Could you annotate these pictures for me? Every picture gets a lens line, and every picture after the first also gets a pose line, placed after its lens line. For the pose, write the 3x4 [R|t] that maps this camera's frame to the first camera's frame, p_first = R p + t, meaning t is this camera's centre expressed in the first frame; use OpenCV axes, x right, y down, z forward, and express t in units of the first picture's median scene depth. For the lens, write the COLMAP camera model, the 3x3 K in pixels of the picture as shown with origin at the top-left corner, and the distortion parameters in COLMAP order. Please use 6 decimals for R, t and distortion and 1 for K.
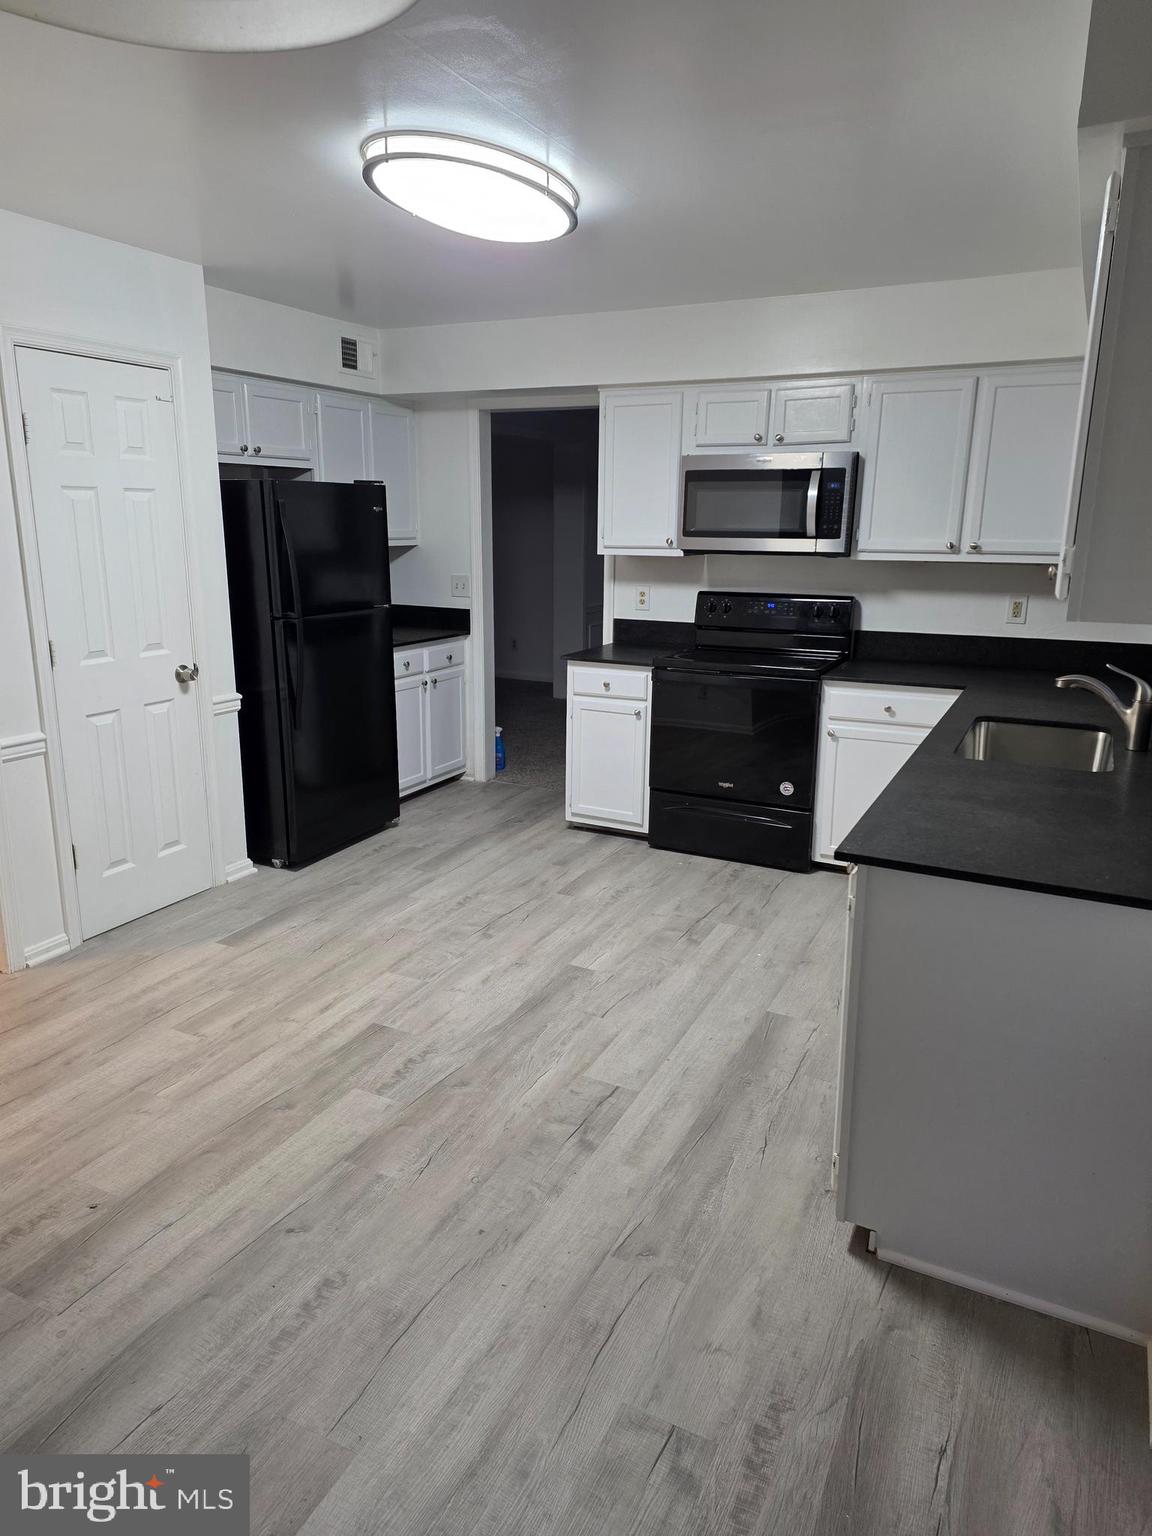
lens RADIAL K [[1006.0, 0, 577.2], [0, 1006.0, 759.7], [0, 0, 1]] dist [0.093468, -0.069881]
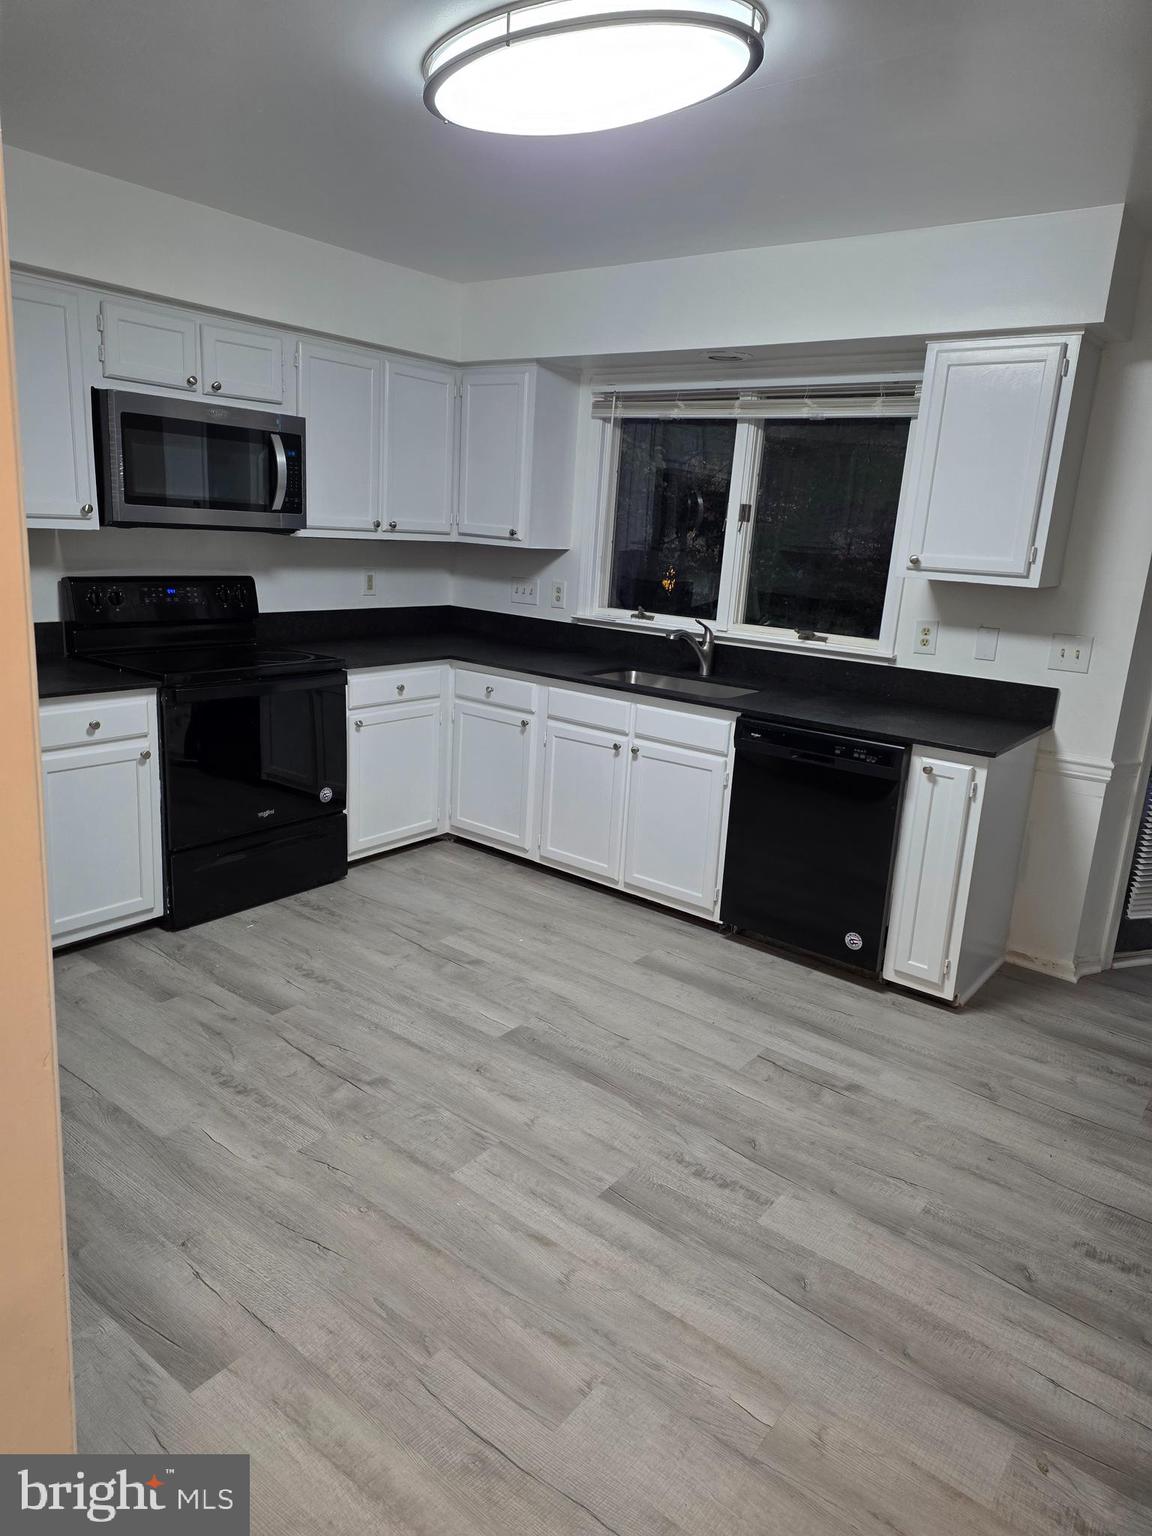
lens RADIAL K [[1006.0, 0, 577.2], [0, 1006.0, 759.7], [0, 0, 1]] dist [0.093468, -0.069881]
pose [[0.191402, -0.228114, 0.954636, -0.882954], [0.176290, 0.964791, 0.195195, -0.202838], [-0.965550, 0.130932, 0.224877, 0.852932]]
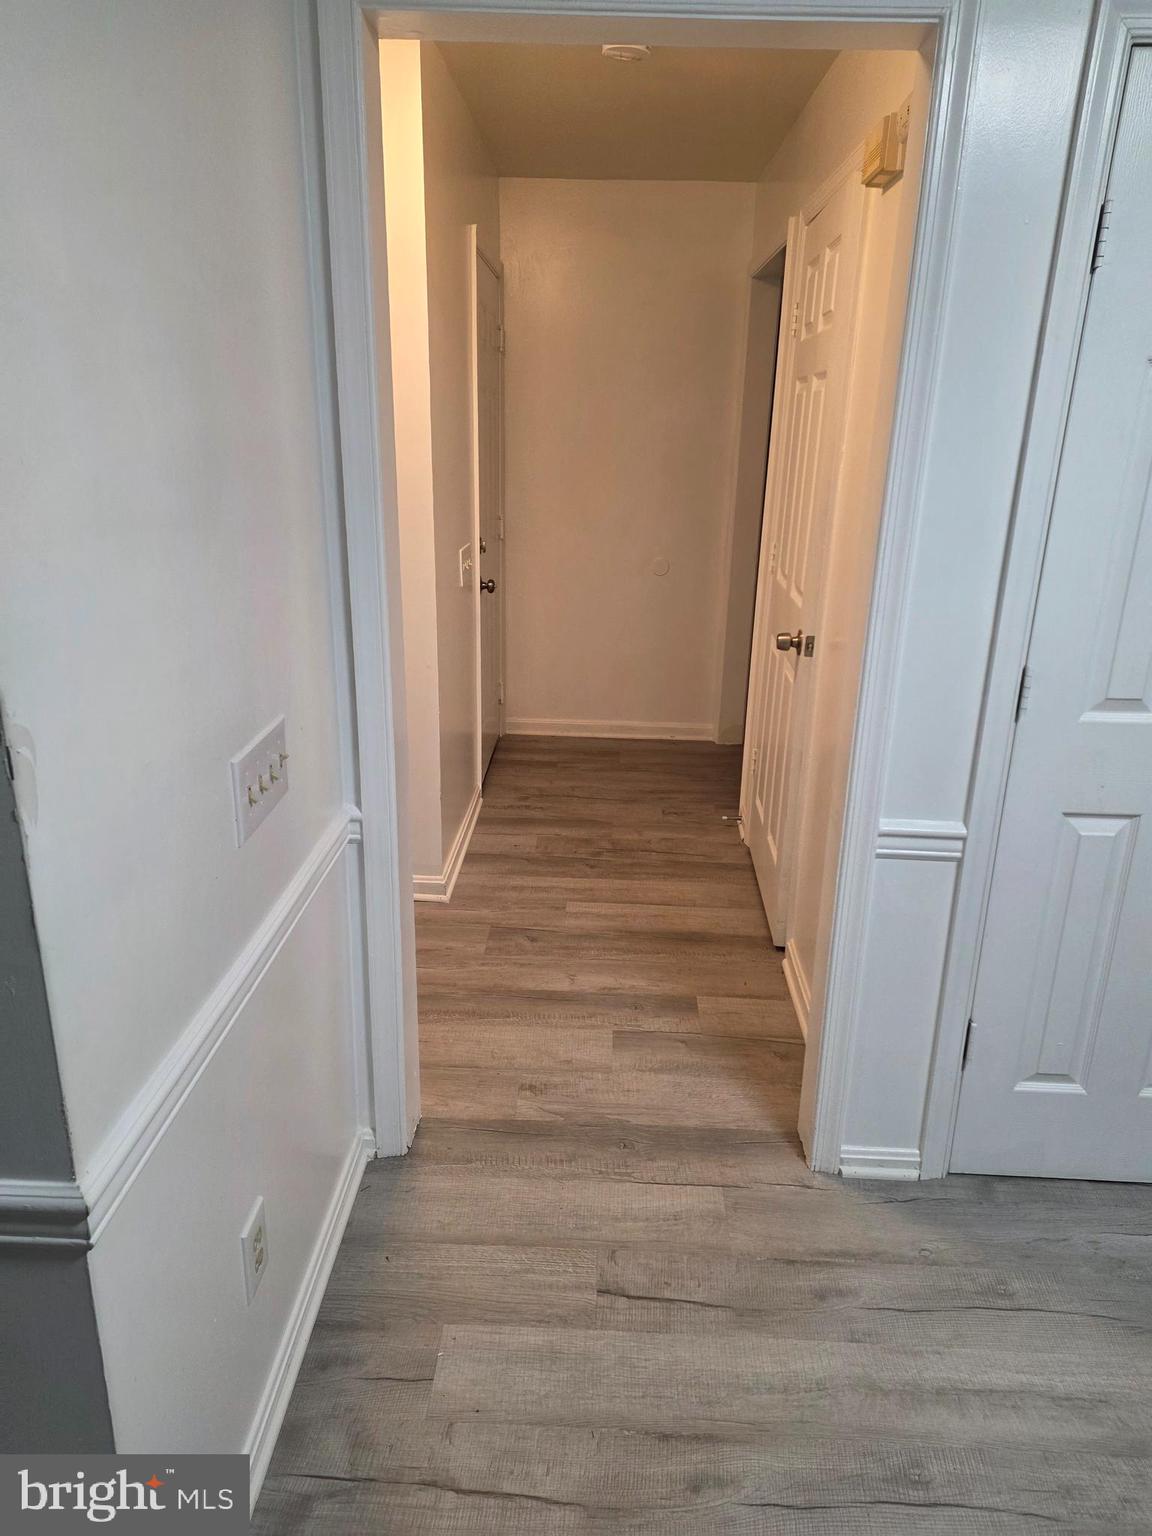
lens RADIAL K [[1006.0, 0, 577.2], [0, 1006.0, 759.7], [0, 0, 1]] dist [0.093468, -0.069881]
pose [[0.422114, 0.286279, -0.860154, -0.173458], [-0.233219, 0.951186, 0.202126, -0.140989], [0.876030, 0.115284, 0.468274, 0.648947]]
